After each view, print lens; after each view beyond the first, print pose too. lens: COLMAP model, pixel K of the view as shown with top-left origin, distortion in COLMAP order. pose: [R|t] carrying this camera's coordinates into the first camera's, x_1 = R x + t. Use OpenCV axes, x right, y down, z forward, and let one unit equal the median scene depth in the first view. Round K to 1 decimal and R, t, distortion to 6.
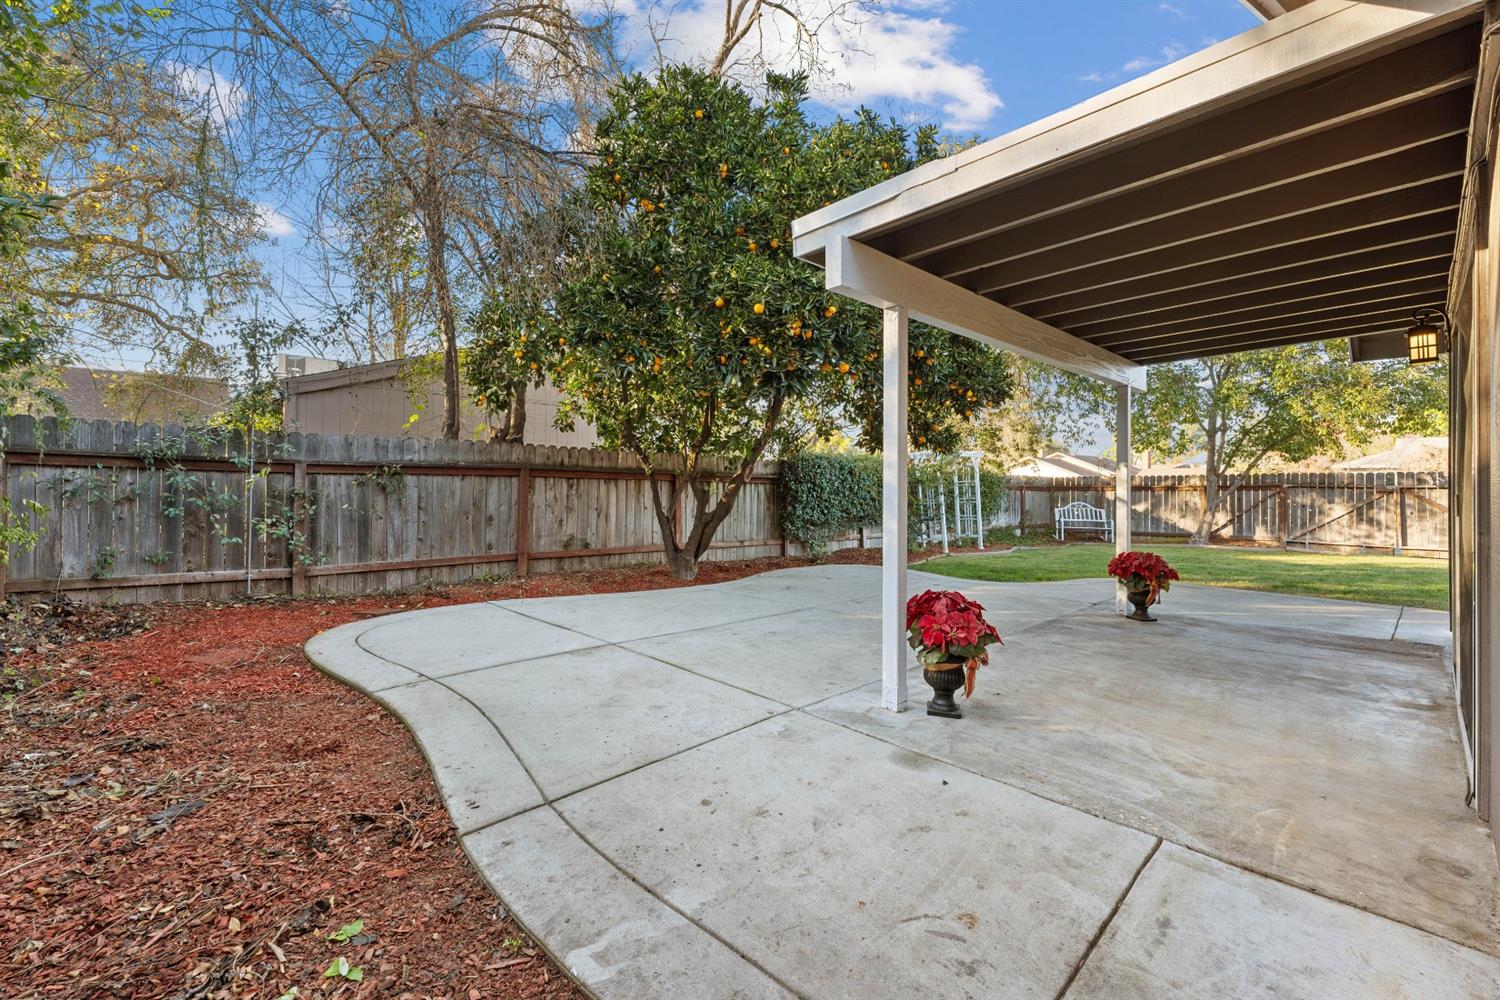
lens RADIAL K [[618.6, 0, 750.1], [0, 618.6, 490.5], [0, 0, 1]] dist [-0.000073, -0.000081]
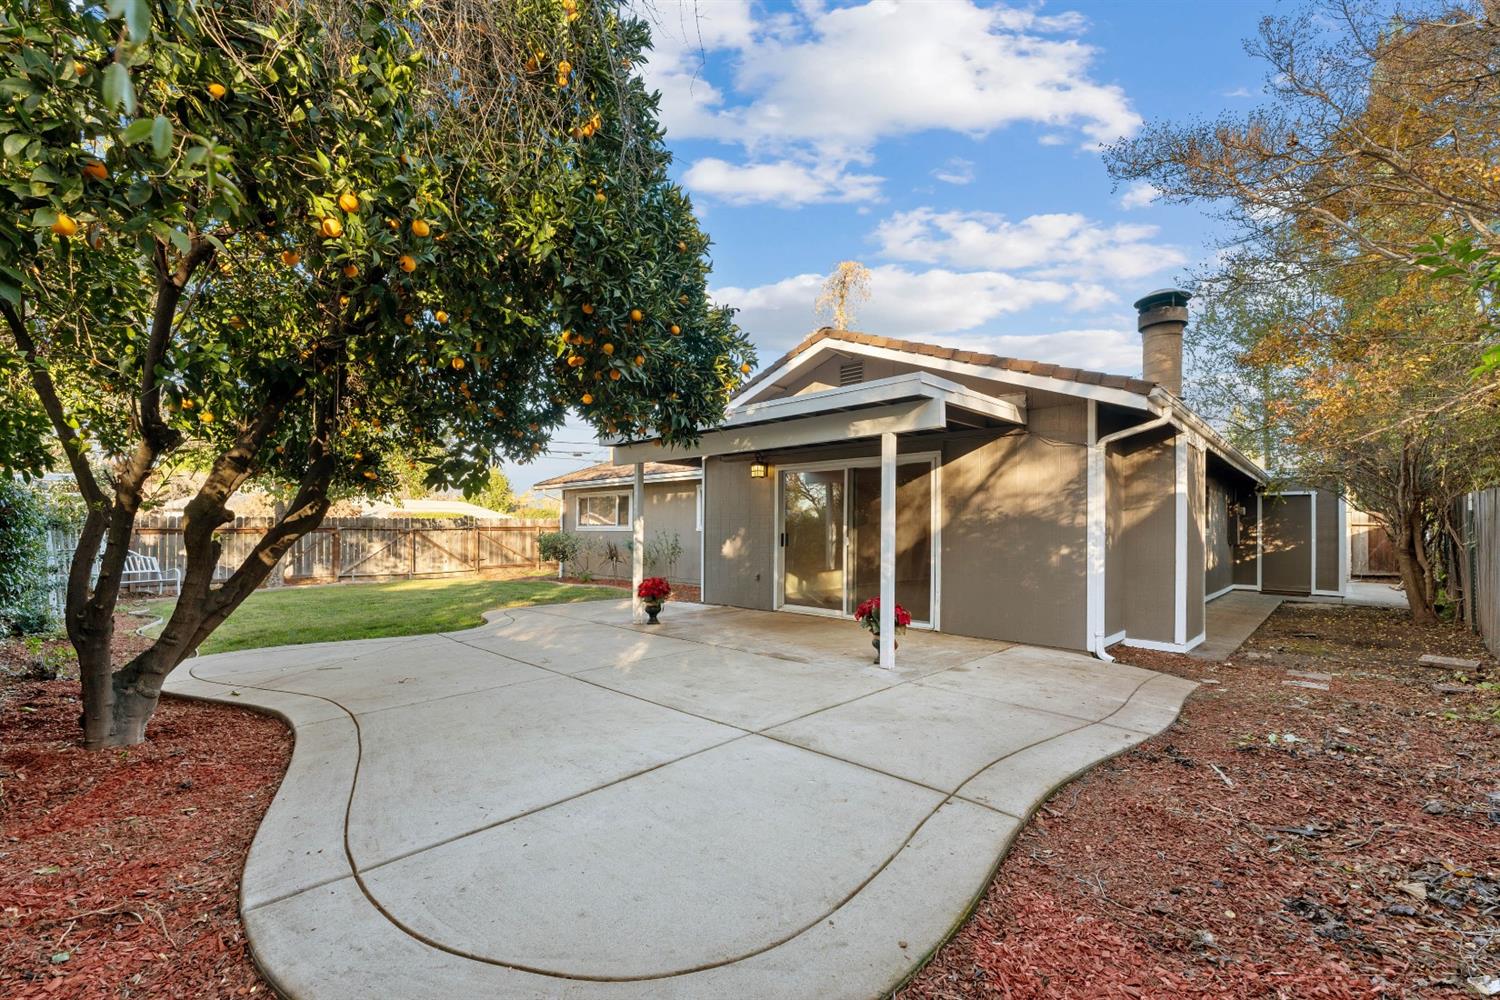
lens RADIAL K [[587.3, 0, 746.6], [0, 587.3, 525.9], [0, 0, 1]] dist [0.001212, 0.000050]
pose [[-0.003907, 0.000615, 0.999992, -1.212099], [0.005038, 0.999987, -0.000596, -0.036512], [-0.999980, 0.005035, -0.003910, 1.213892]]
